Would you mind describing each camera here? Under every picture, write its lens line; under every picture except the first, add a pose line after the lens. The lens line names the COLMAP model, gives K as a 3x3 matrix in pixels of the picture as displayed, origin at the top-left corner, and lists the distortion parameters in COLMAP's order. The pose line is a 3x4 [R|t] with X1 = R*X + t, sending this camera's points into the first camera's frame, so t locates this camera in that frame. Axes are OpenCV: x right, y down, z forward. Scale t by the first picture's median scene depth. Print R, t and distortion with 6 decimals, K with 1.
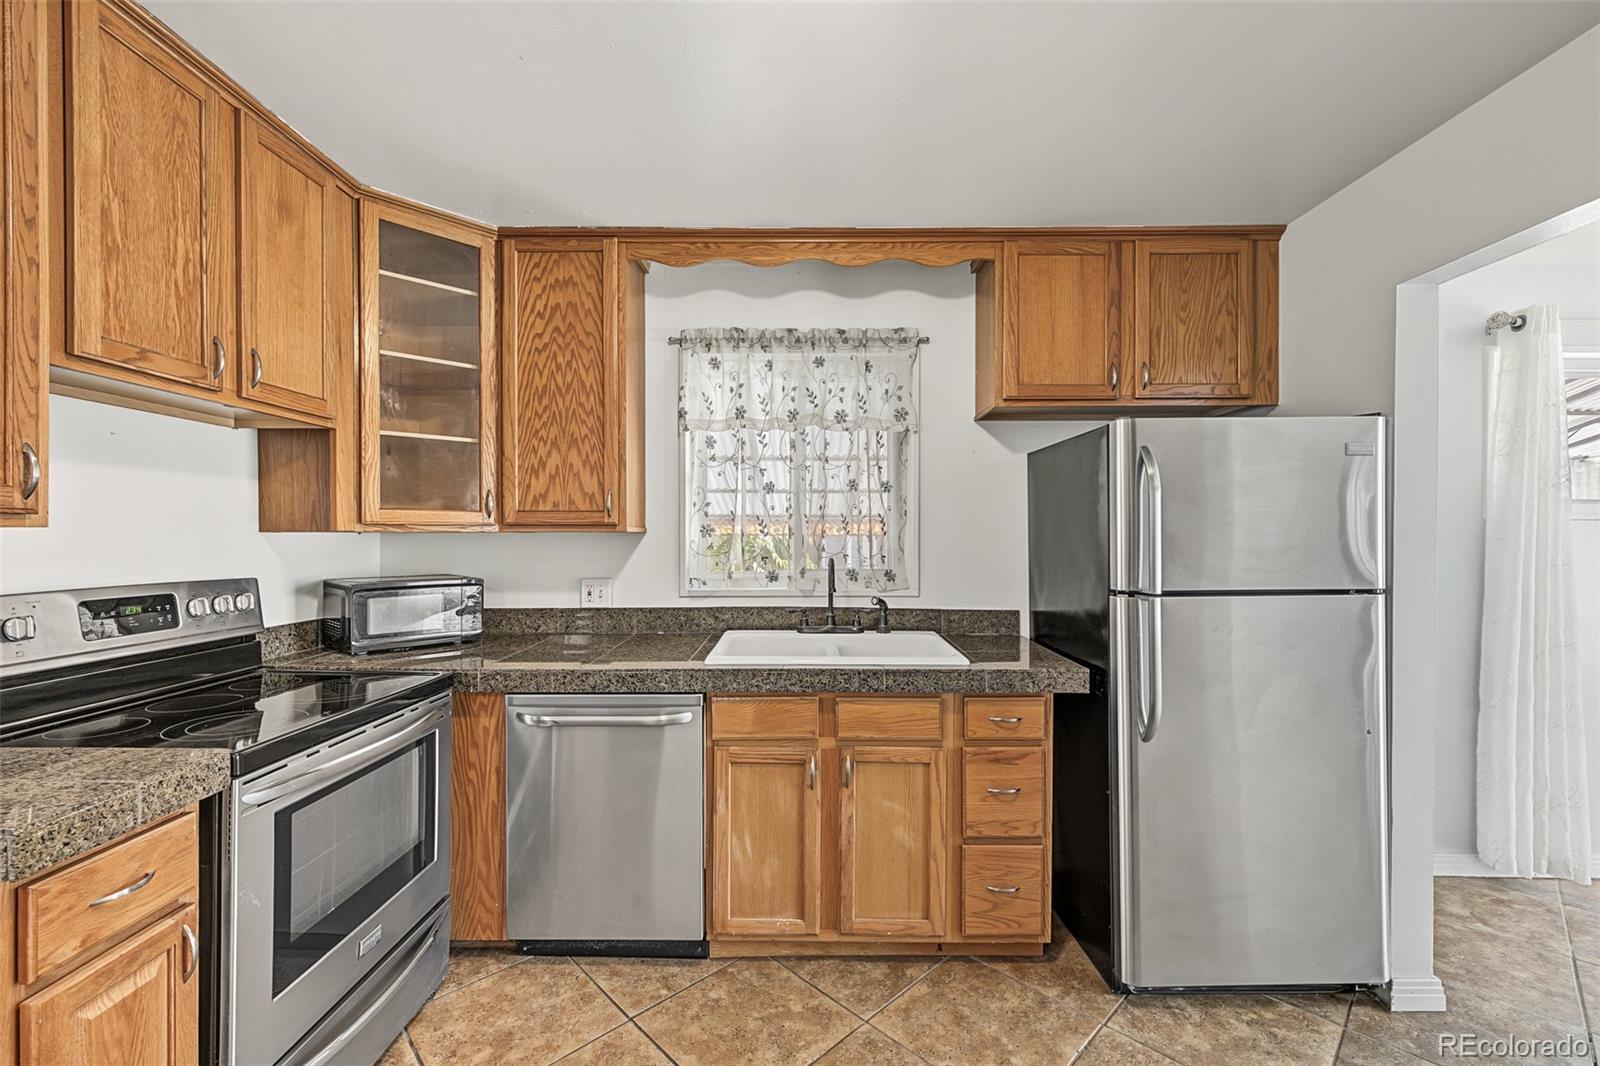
lens RADIAL K [[669.9, 0, 798.9], [0, 669.9, 537.2], [0, 0, 1]] dist [-0.000556, -0.000067]
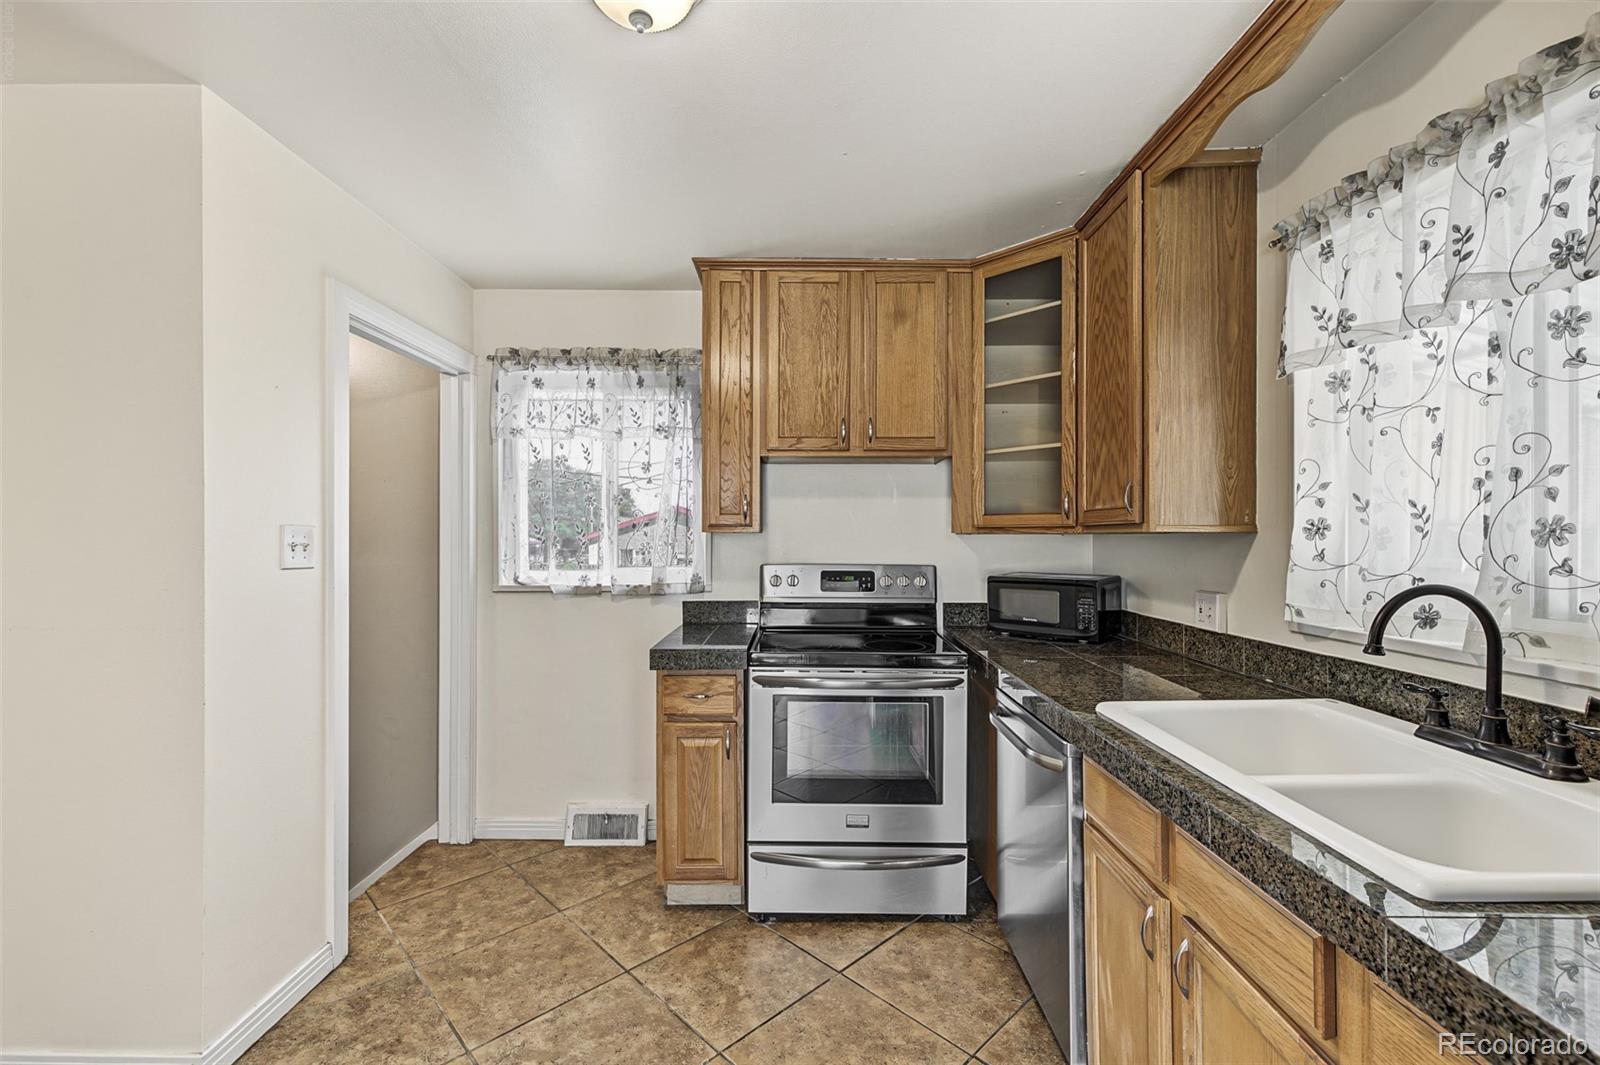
lens RADIAL K [[669.9, 0, 796.4], [0, 669.9, 530.9], [0, 0, 1]] dist [-0.000556, -0.000067]
pose [[-0.000431, -0.009129, -0.999958, 0.635326], [-0.004391, 0.999949, -0.009127, -0.000192], [0.999990, 0.004387, -0.000471, 0.697158]]
